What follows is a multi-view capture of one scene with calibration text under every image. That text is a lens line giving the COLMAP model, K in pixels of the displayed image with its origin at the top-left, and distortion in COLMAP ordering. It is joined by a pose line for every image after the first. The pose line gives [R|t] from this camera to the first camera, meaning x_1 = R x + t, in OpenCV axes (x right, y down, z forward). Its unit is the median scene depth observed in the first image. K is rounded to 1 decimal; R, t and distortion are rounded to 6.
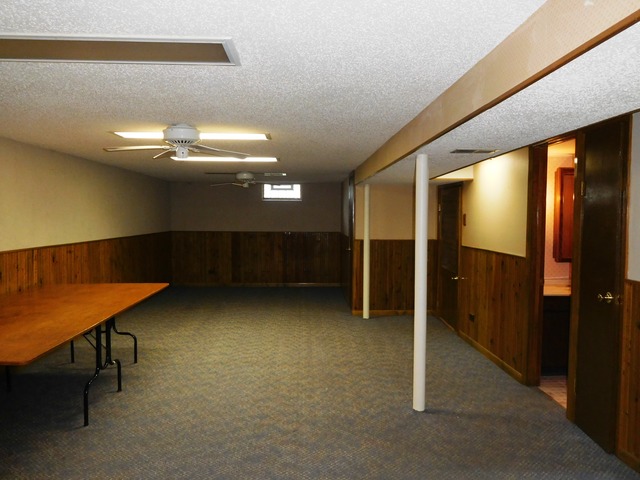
lens RADIAL K [[476.5, 0, 321.4], [0, 476.5, 239.9], [0, 0, 1]] dist [-0.015033, 0.004416]
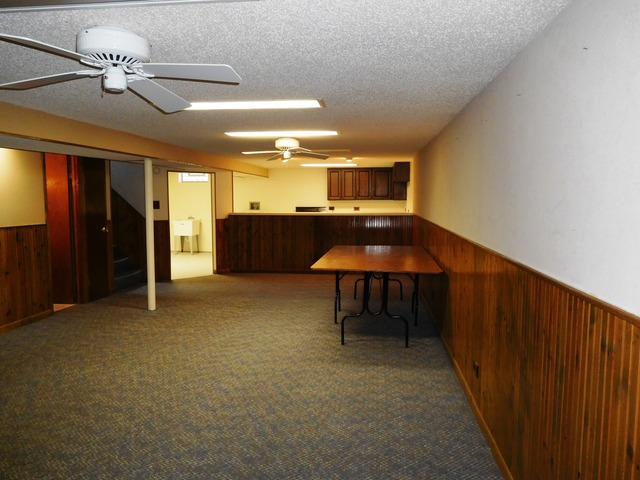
lens RADIAL K [[476.5, 0, 319.8], [0, 476.5, 240.2], [0, 0, 1]] dist [-0.015033, 0.004416]
pose [[-0.987903, -0.021172, 0.153624, -0.471345], [0.000937, 0.989803, 0.142438, -0.093832], [-0.155073, 0.140858, -0.977809, 1.868138]]
